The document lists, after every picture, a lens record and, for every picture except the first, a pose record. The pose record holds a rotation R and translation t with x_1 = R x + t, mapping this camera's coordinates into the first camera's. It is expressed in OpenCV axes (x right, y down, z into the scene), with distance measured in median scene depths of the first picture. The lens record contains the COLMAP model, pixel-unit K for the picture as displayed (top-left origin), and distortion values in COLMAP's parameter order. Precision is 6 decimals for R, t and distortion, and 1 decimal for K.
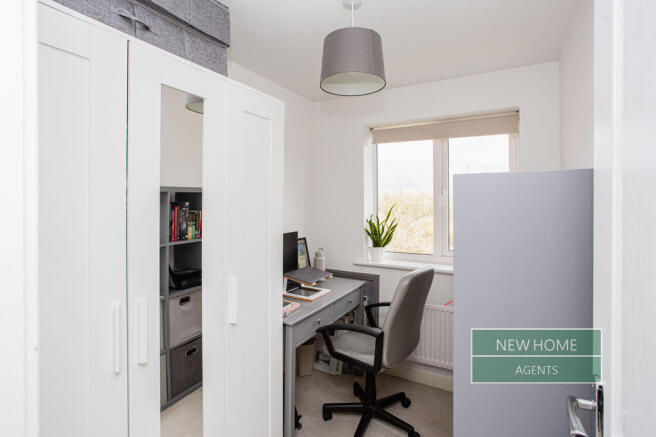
lens RADIAL K [[347.6, 0, 327.1], [0, 347.6, 203.2], [0, 0, 1]] dist [-0.001645, -0.000127]
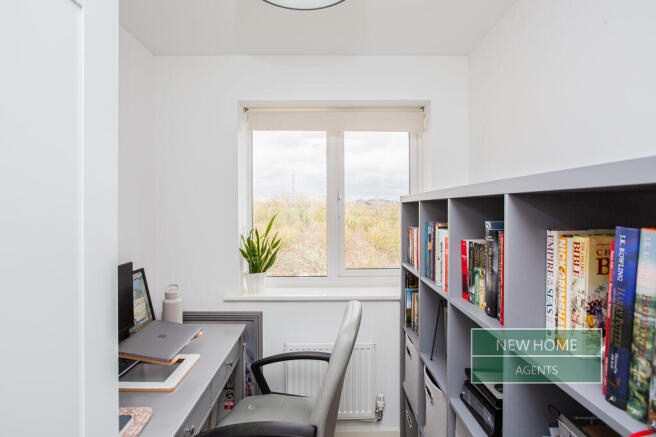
lens RADIAL K [[347.6, 0, 327.1], [0, 347.6, 203.2], [0, 0, 1]] dist [-0.001645, -0.000127]
pose [[0.878791, -0.001781, 0.477204, -0.072710], [0.001031, 0.999998, 0.001832, -0.020179], [-0.477206, -0.001118, 0.878791, 0.293129]]
